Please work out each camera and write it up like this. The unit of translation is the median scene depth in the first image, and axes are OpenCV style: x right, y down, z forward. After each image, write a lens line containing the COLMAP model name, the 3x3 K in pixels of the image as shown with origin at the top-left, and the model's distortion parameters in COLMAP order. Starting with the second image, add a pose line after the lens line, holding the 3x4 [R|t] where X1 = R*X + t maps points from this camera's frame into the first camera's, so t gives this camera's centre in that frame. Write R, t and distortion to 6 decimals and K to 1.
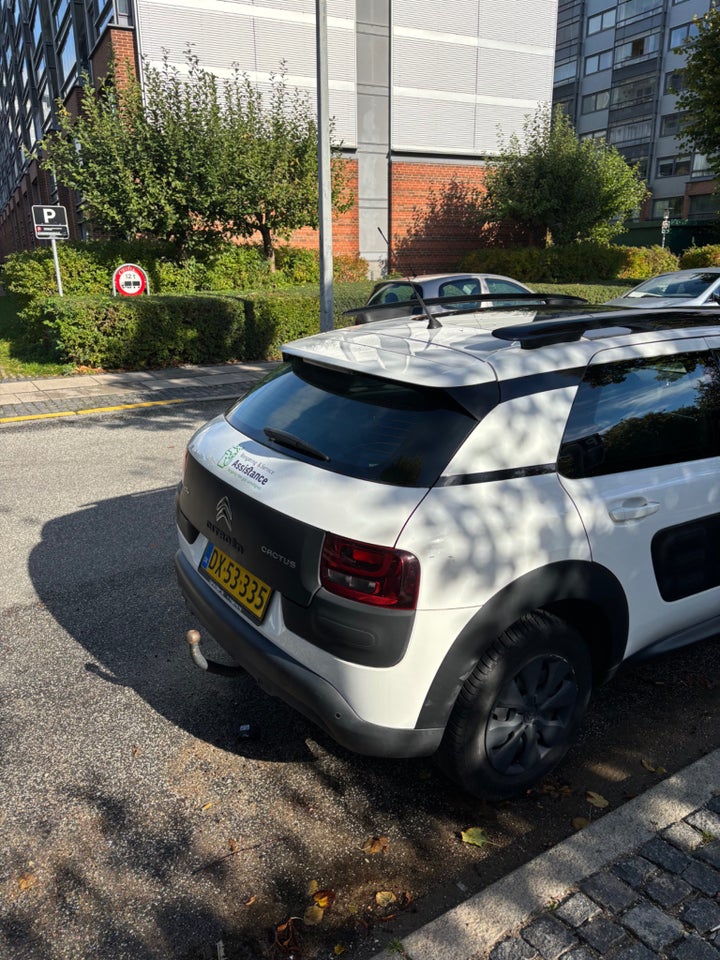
lens RADIAL K [[718.7, 0, 366.4], [0, 718.7, 487.1], [0, 0, 1]] dist [0.033581, -0.028993]
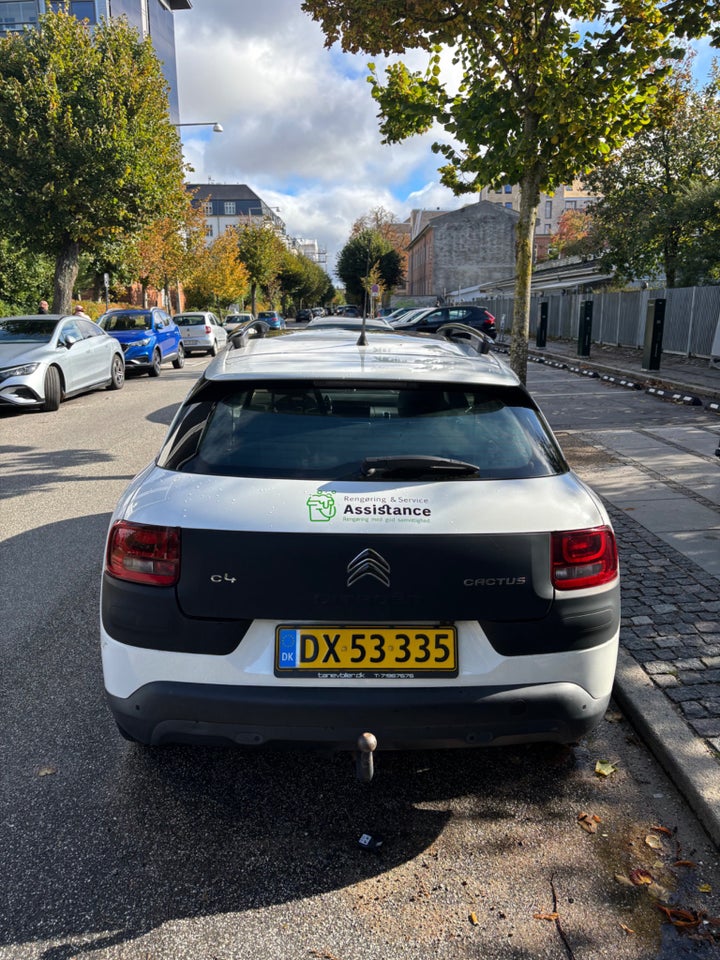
lens RADIAL K [[718.7, 0, 361.0], [0, 718.7, 480.3], [0, 0, 1]] dist [0.033581, -0.028993]
pose [[0.529285, -0.186854, 0.827613, -0.873863], [0.245638, 0.967420, 0.061326, -0.115169], [-0.812108, 0.170835, 0.557939, 0.566947]]
